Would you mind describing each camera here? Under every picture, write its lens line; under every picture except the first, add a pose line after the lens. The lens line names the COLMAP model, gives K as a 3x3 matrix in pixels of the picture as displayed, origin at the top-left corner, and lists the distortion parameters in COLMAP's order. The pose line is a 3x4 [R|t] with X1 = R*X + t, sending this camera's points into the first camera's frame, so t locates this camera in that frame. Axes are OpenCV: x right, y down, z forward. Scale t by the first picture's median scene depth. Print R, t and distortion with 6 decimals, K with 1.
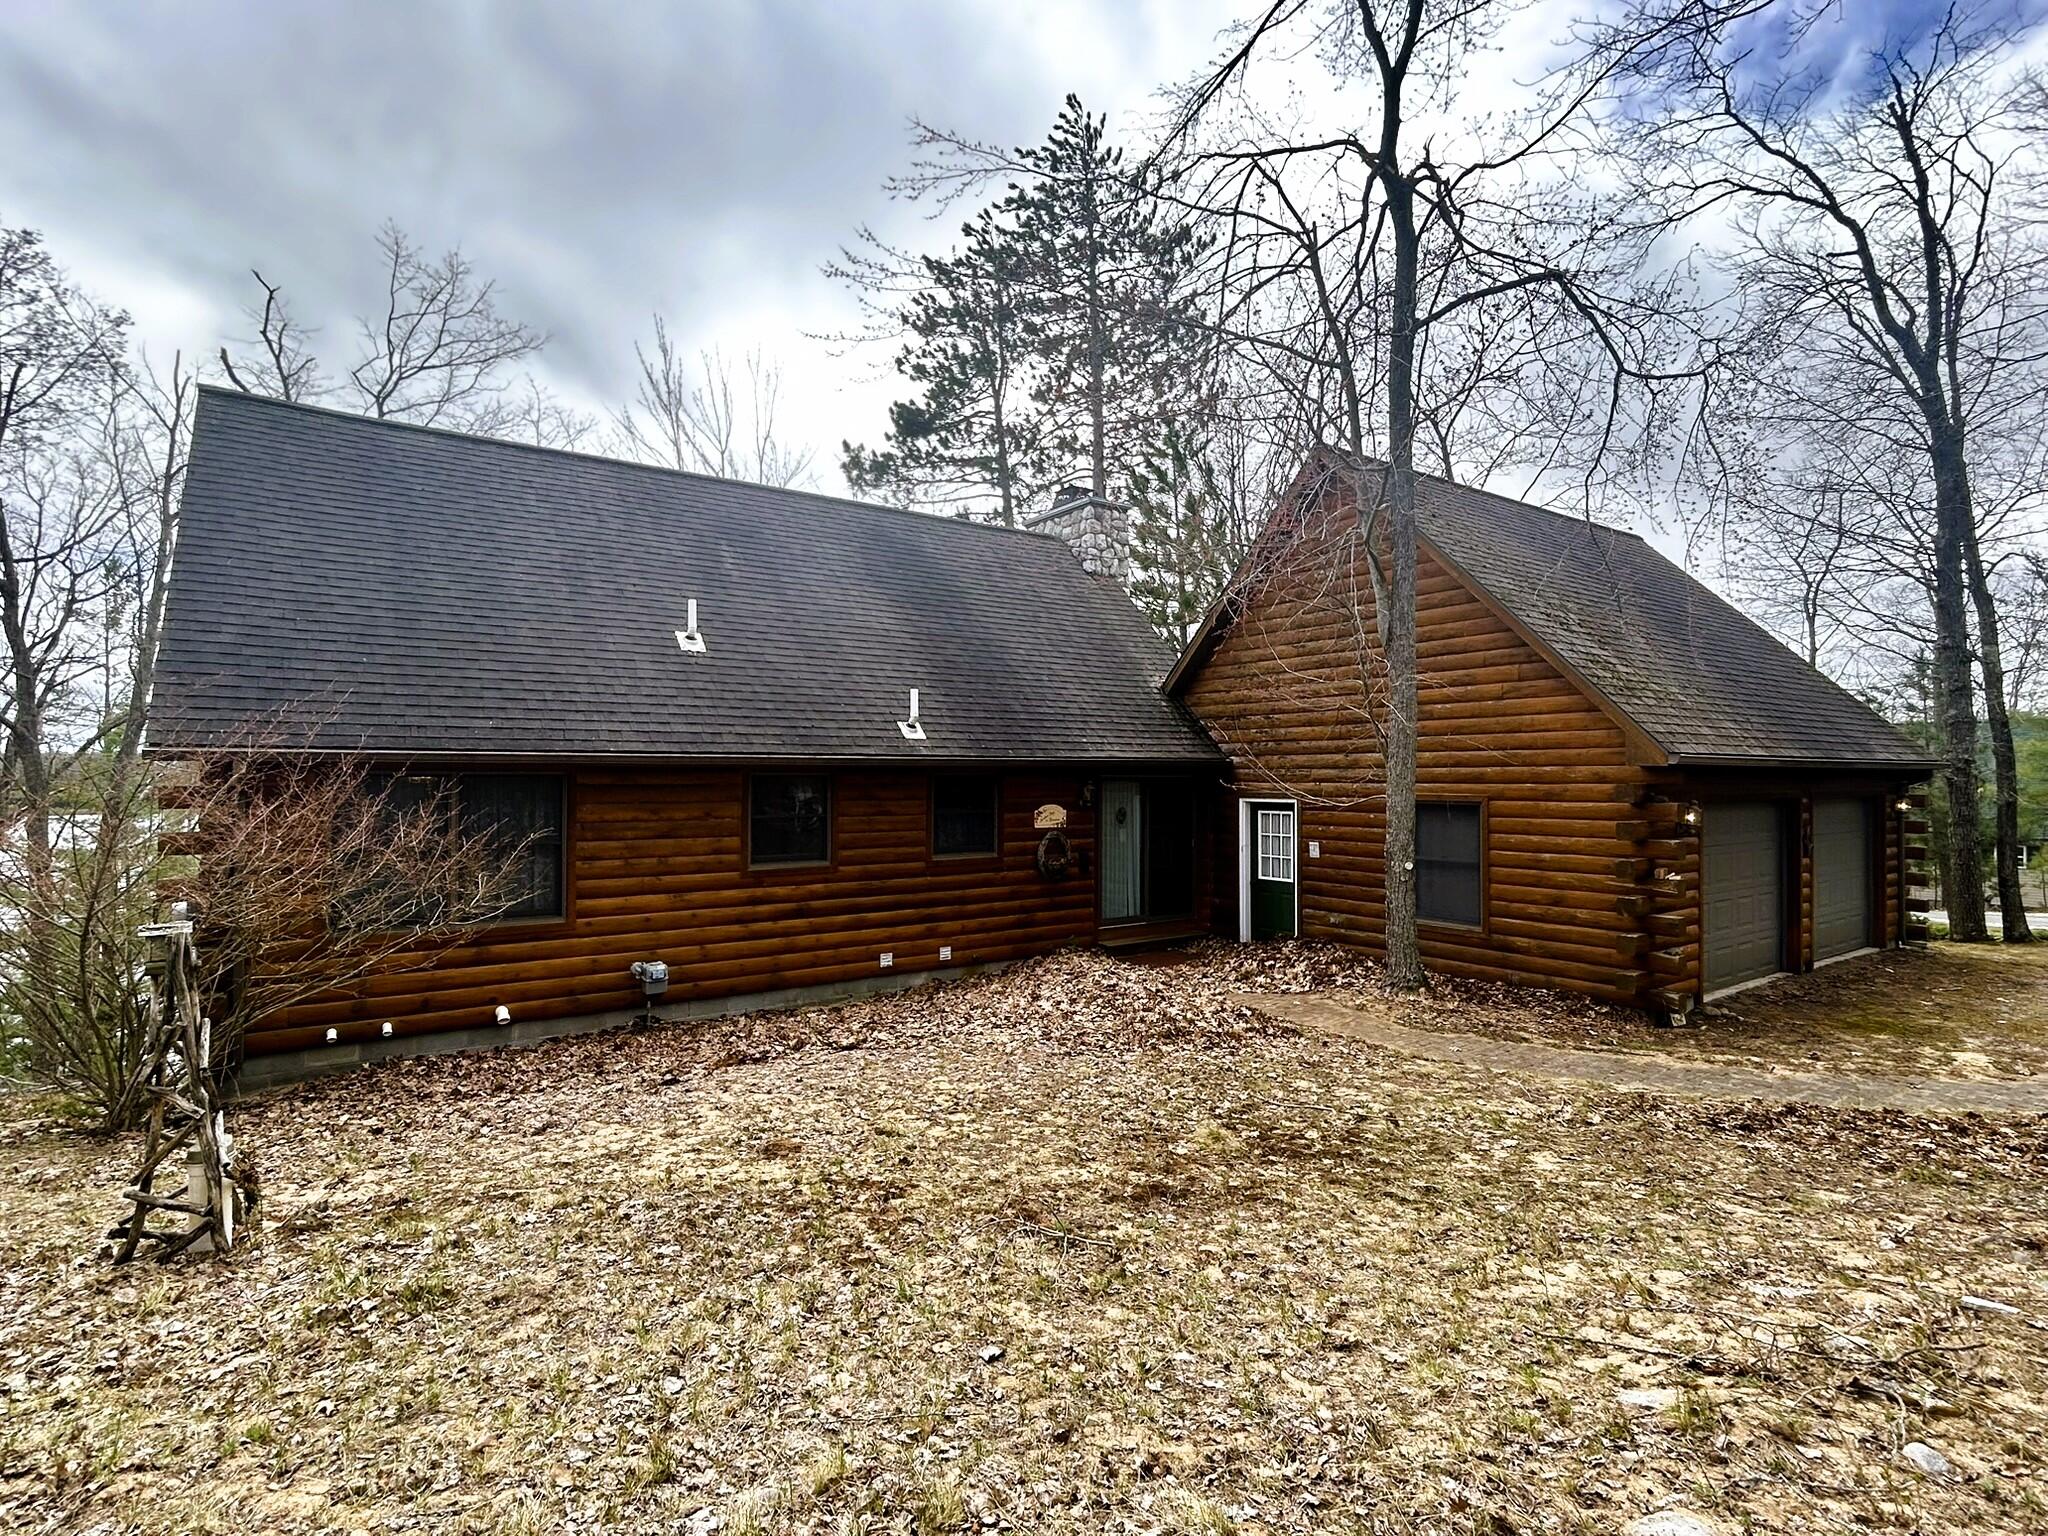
lens RADIAL K [[1056.5, 0, 1024.0], [0, 1056.5, 768.0], [0, 0, 1]] dist [0.017627, -0.019492]
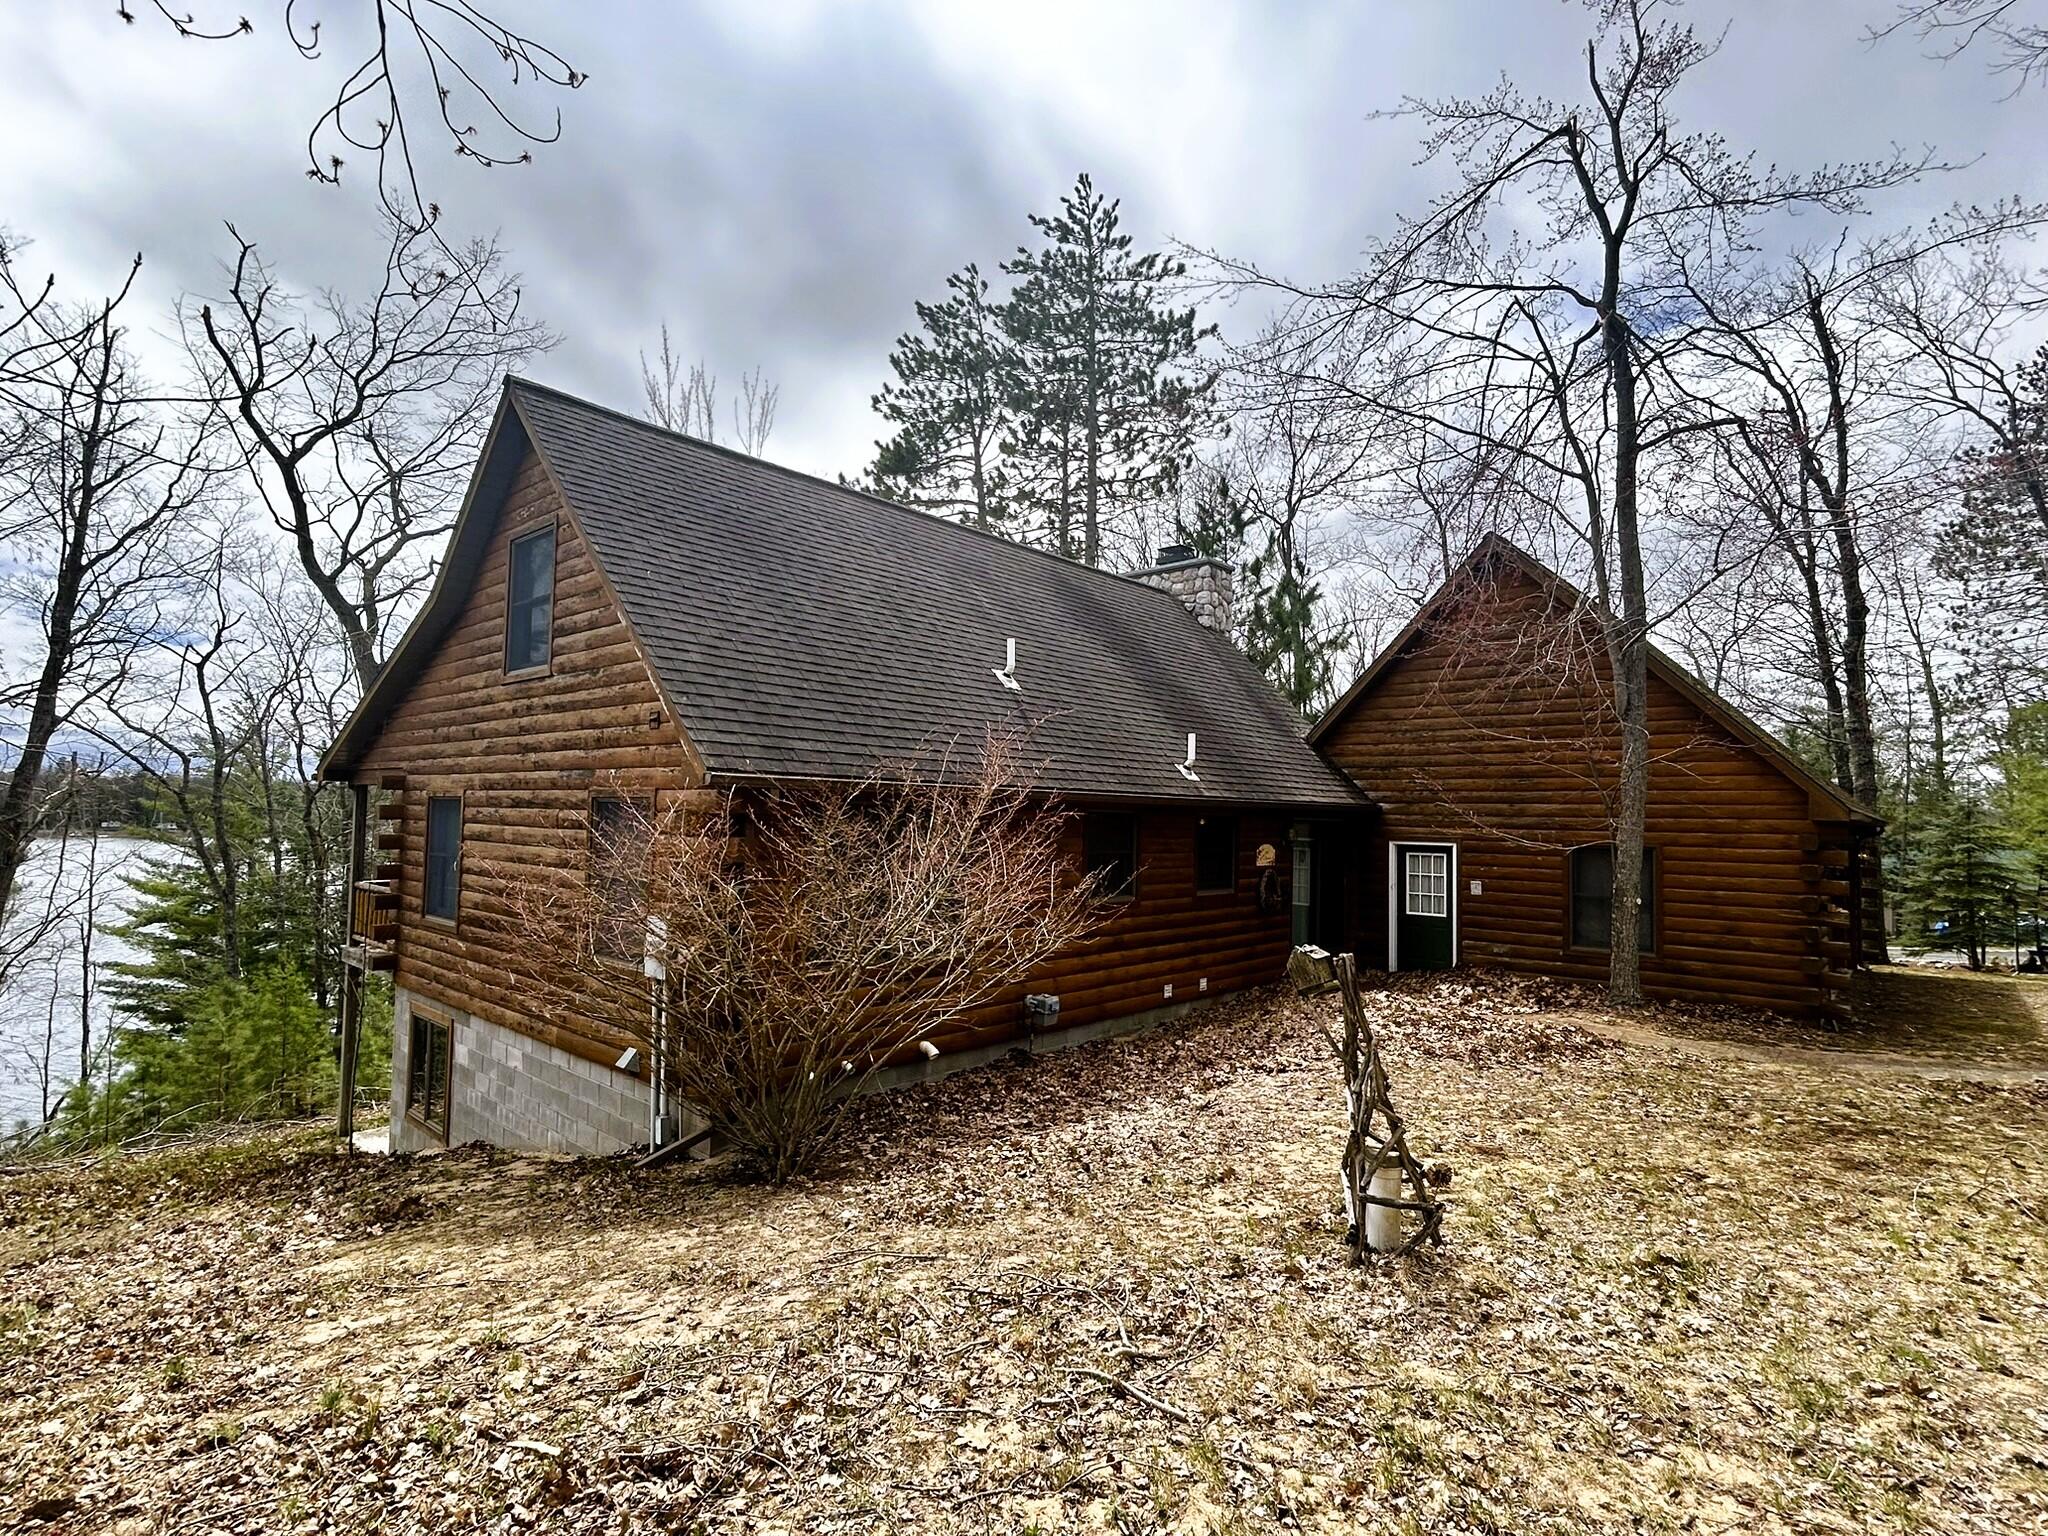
lens RADIAL K [[1058.5, 0, 1024.0], [0, 1058.5, 768.0], [0, 0, 1]] dist [0.003553, -0.000189]
pose [[0.971830, 0.031710, 0.233538, -0.455667], [-0.022672, 0.998890, -0.041285, 0.007116], [-0.234588, 0.034827, 0.971471, 0.009720]]
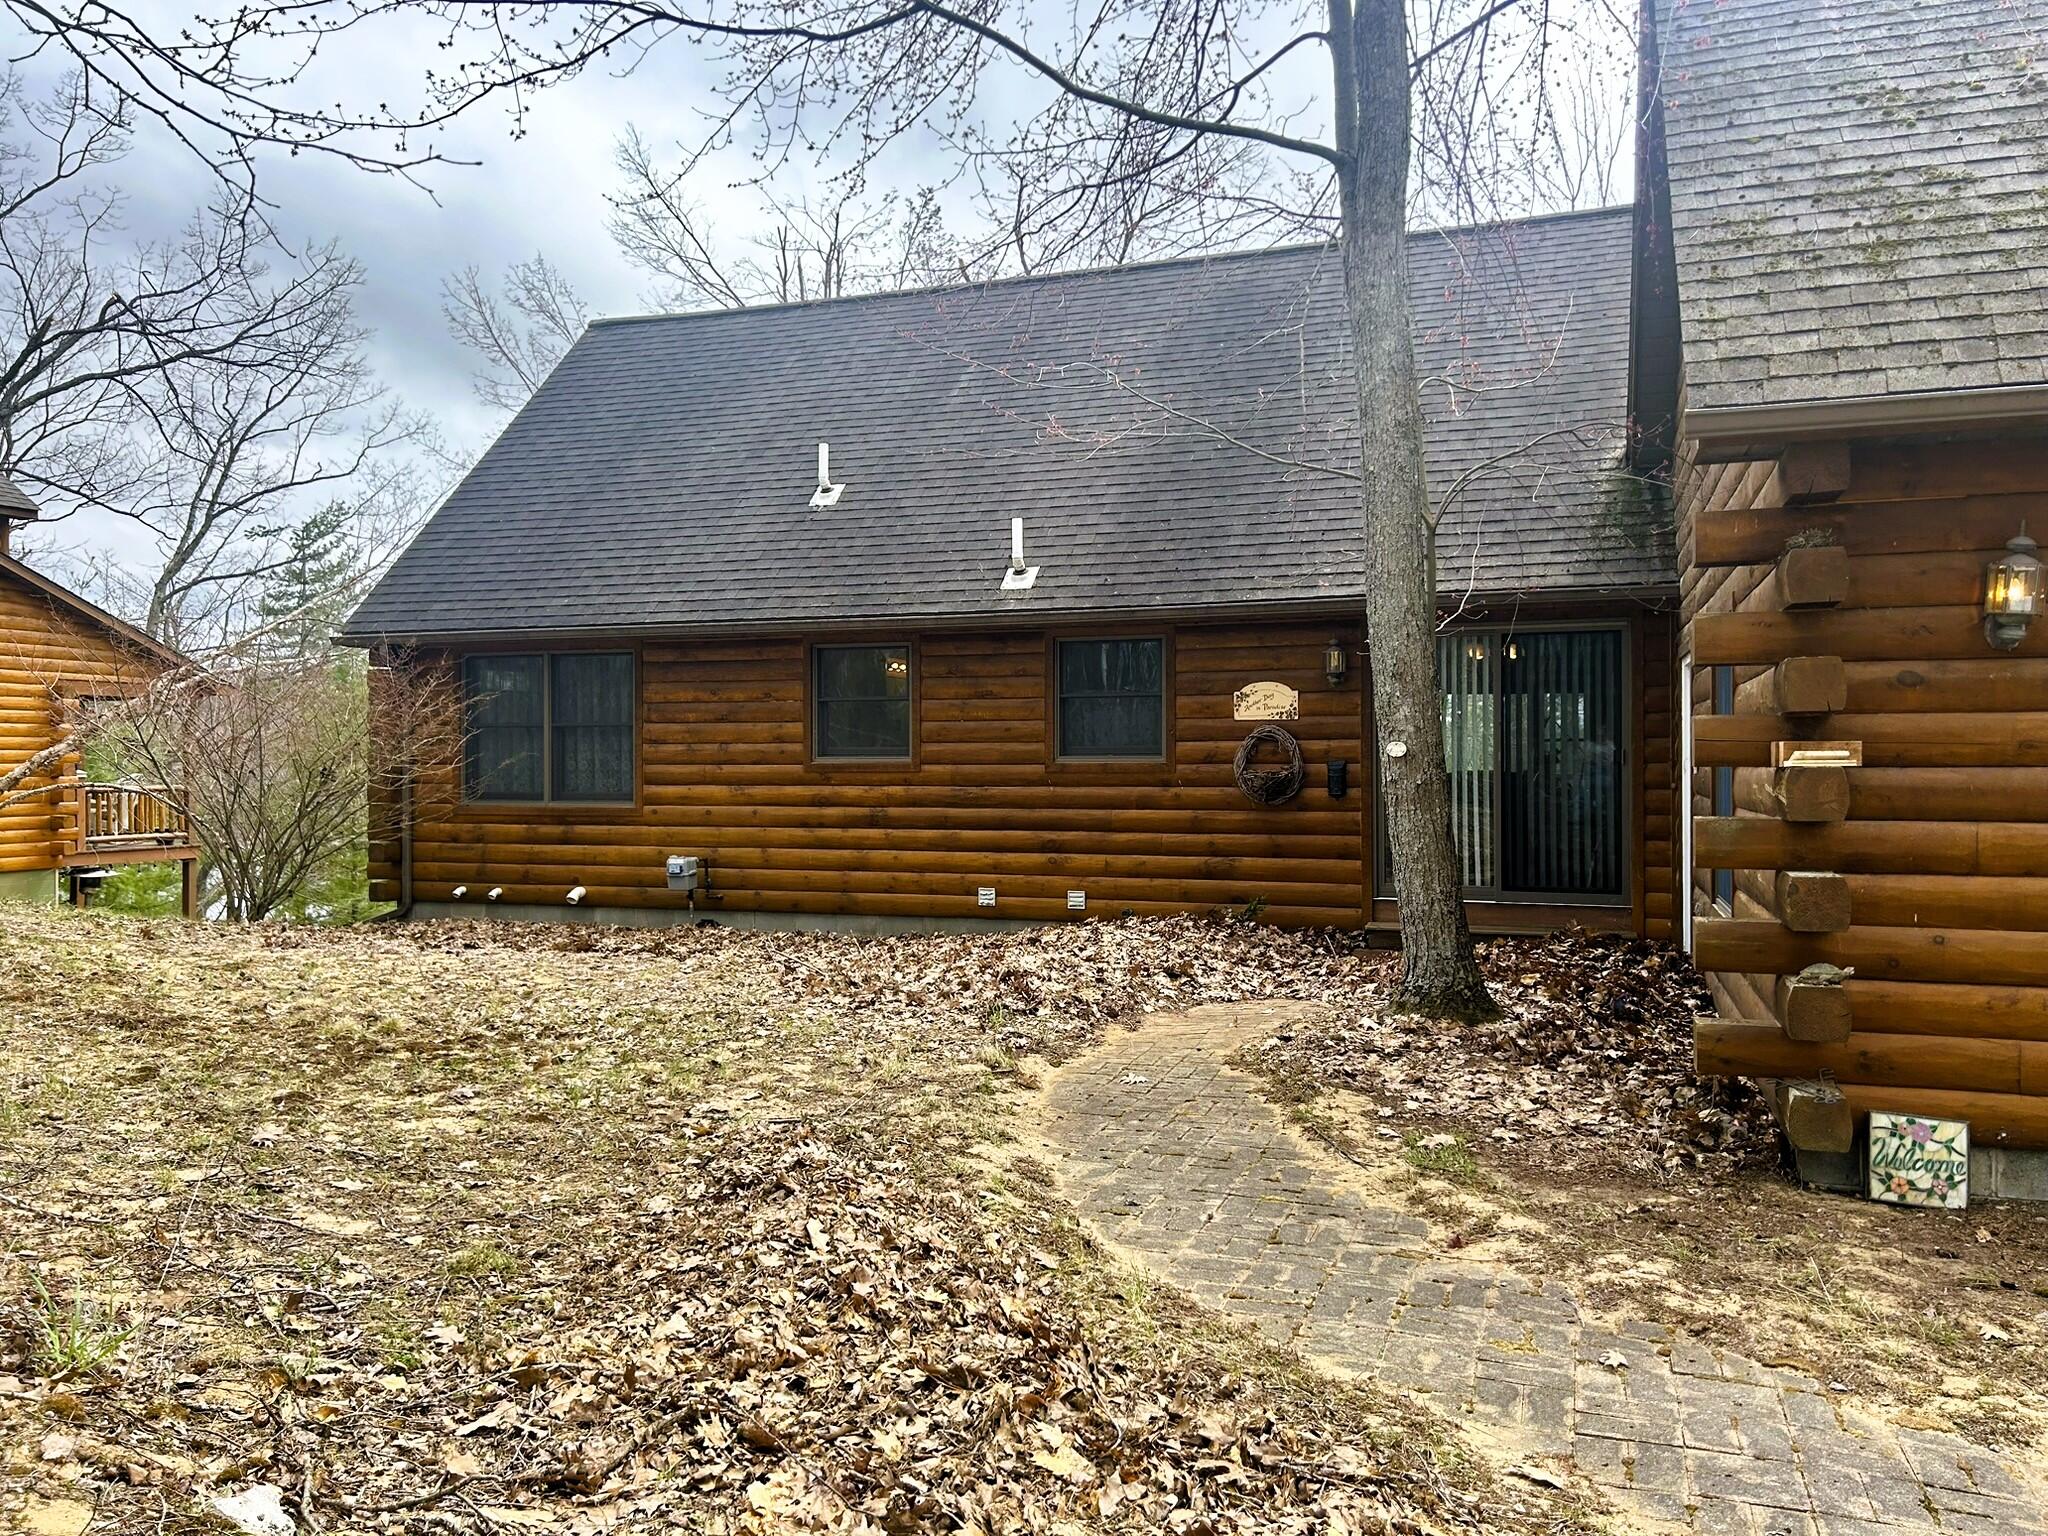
lens RADIAL K [[1545.0, 0, 1024.0], [0, 1545.0, 768.0], [0, 0, 1]] dist [0.029944, -0.008068]
pose [[0.580216, 0.004579, -0.814450, 0.657171], [0.006791, 0.999922, 0.010459, 0.072145], [0.814435, -0.011600, 0.580139, 0.355928]]
